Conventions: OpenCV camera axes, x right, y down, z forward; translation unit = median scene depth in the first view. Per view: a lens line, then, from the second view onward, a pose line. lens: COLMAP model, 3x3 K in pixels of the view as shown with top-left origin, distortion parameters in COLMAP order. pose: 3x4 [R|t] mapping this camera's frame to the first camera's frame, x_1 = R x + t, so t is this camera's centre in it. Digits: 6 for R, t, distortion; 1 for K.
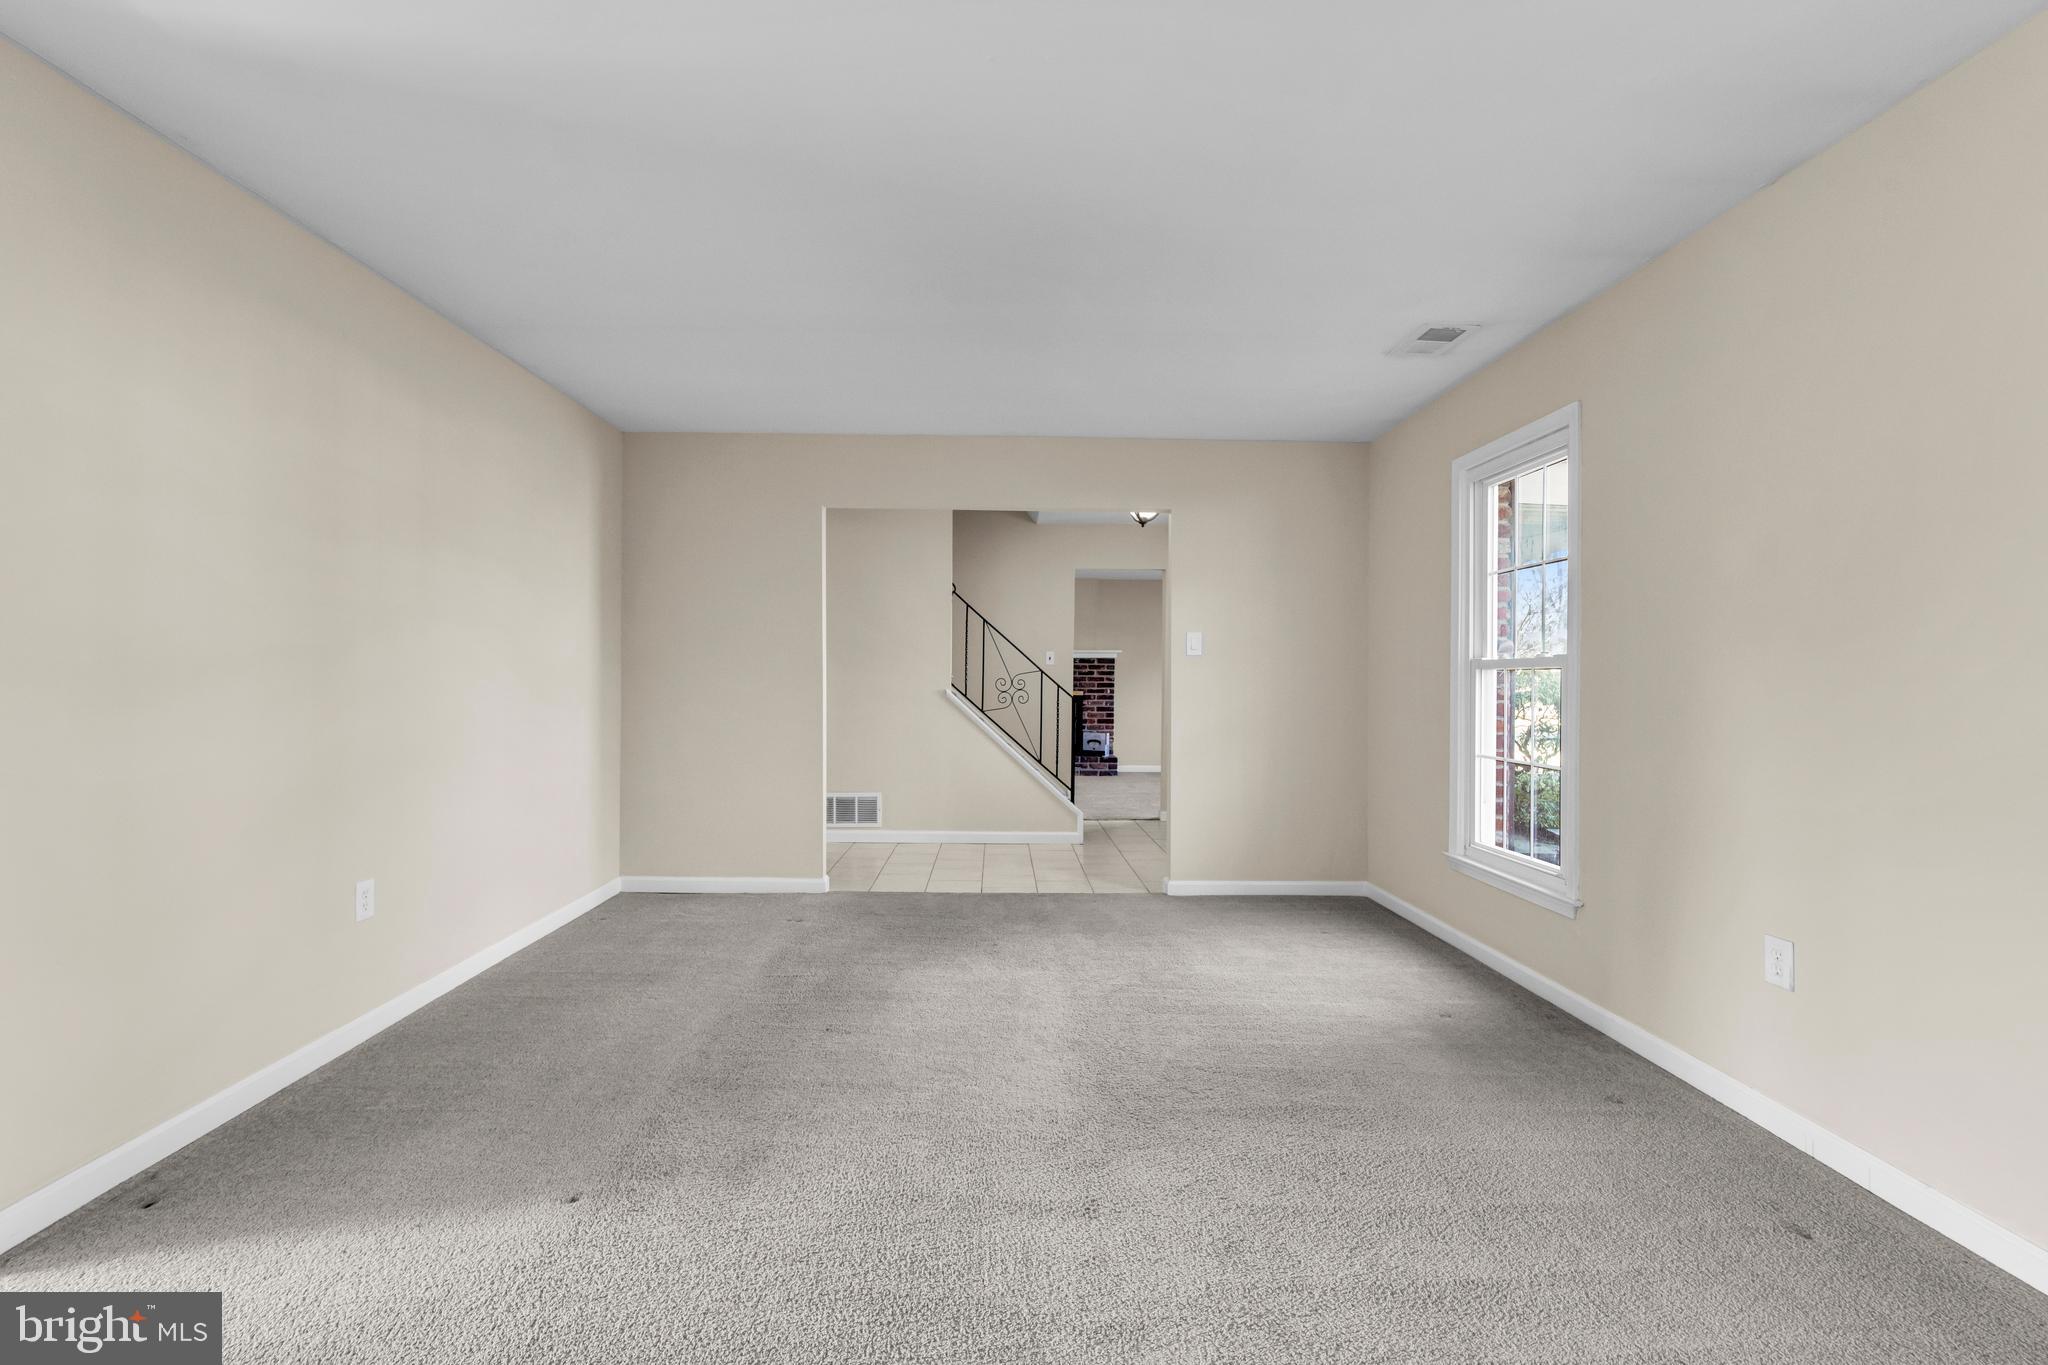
lens RADIAL K [[889.4, 0, 1022.4], [0, 889.4, 695.2], [0, 0, 1]] dist [-0.001370, -0.000238]
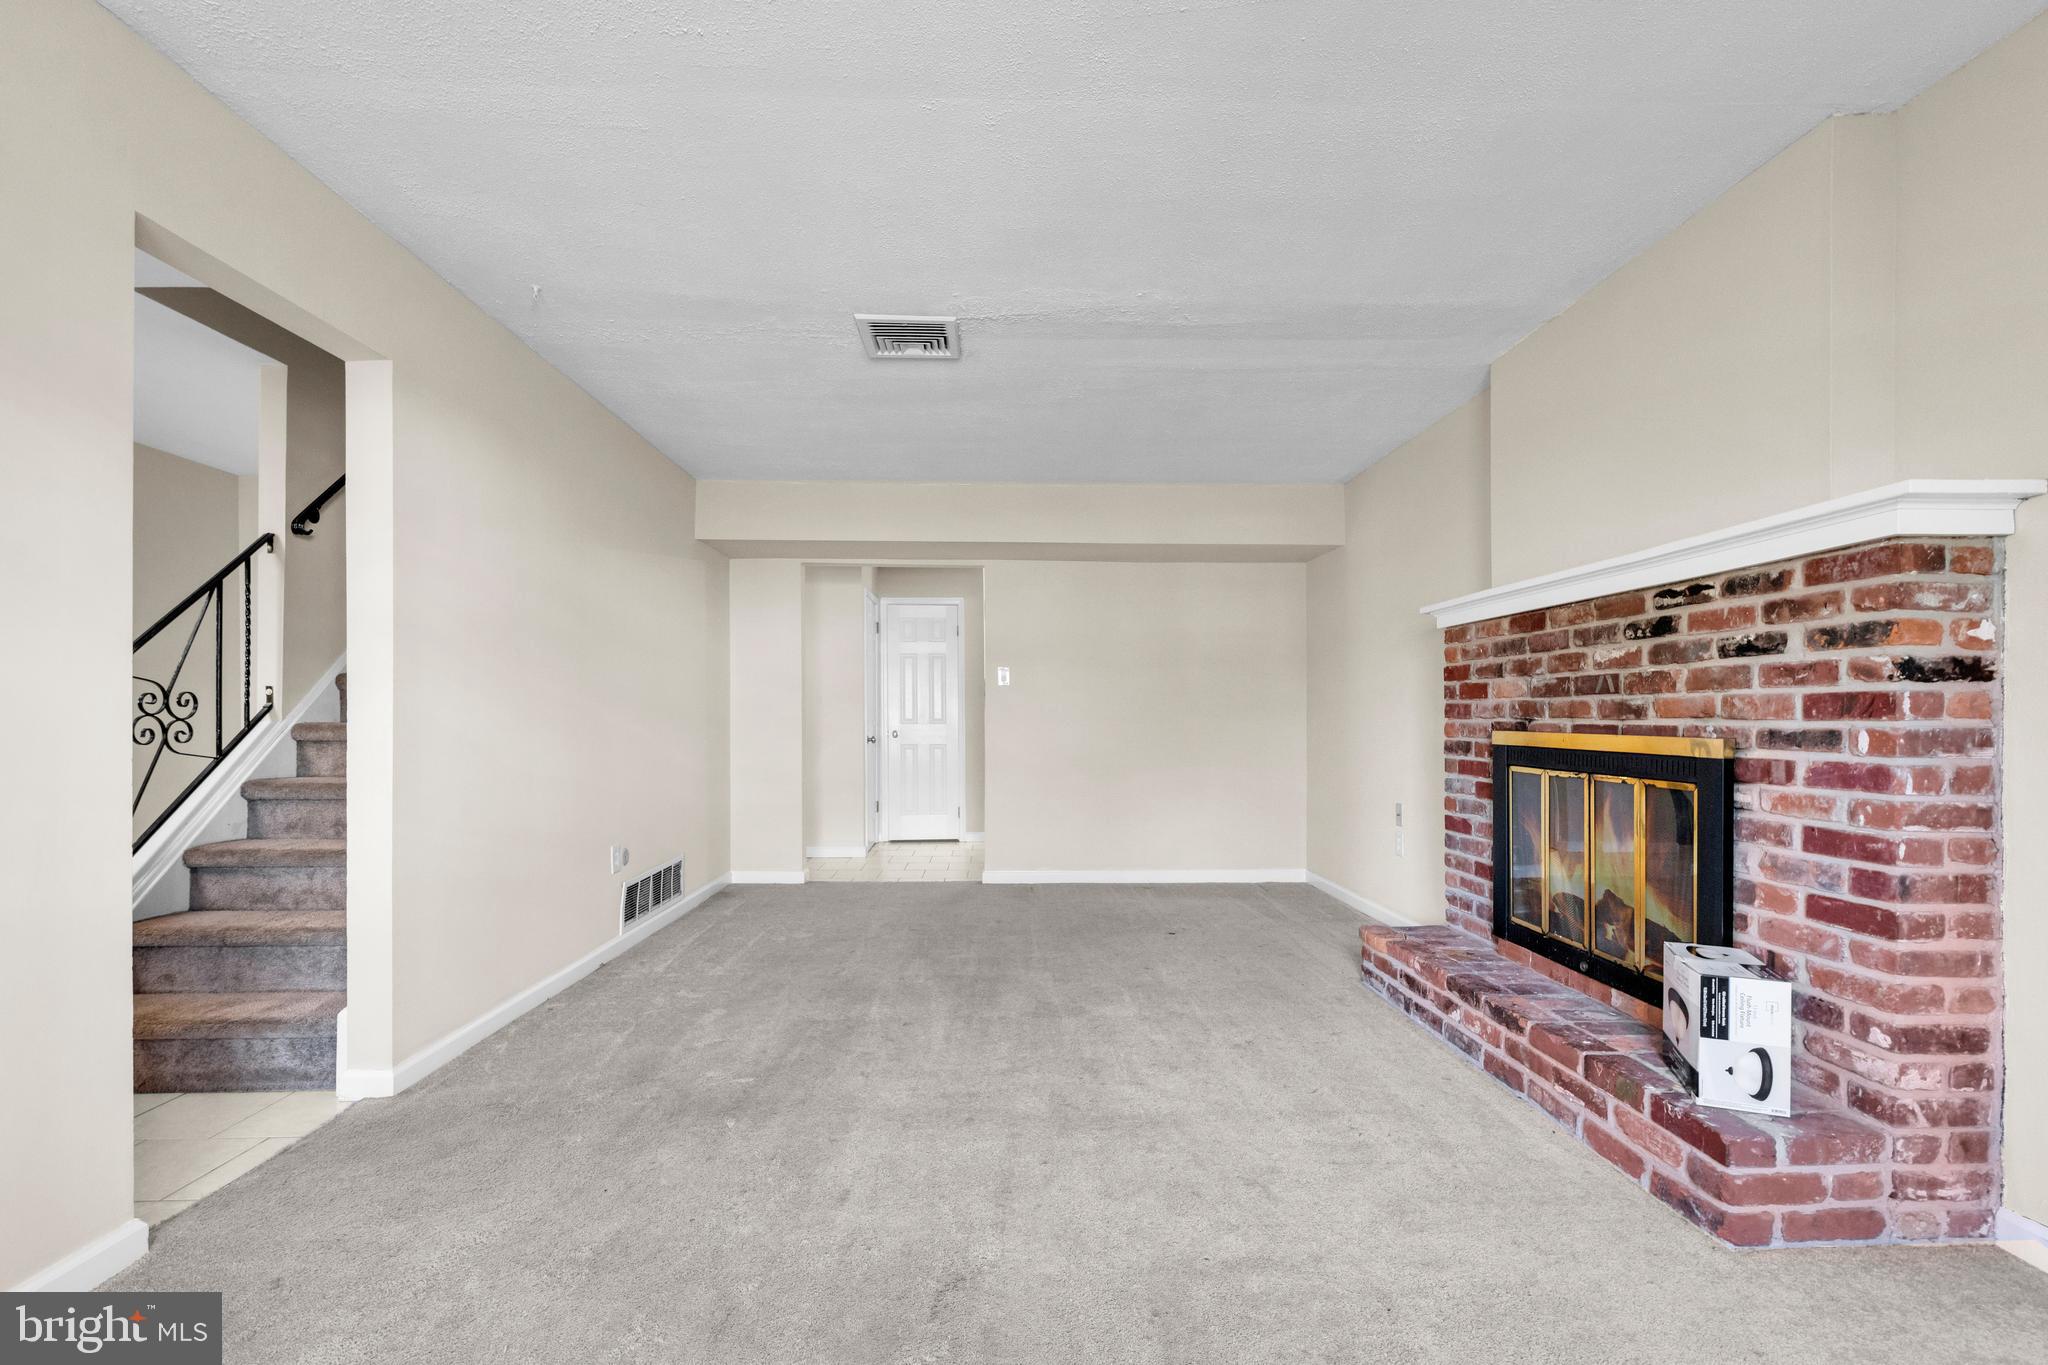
lens RADIAL K [[889.4, 0, 1022.4], [0, 889.4, 695.2], [0, 0, 1]] dist [-0.001370, -0.000238]
pose [[-0.031921, -0.007048, -0.999466, 0.459367], [-0.008879, 0.999938, -0.006768, -0.018541], [0.999451, 0.008658, -0.031982, 1.442906]]
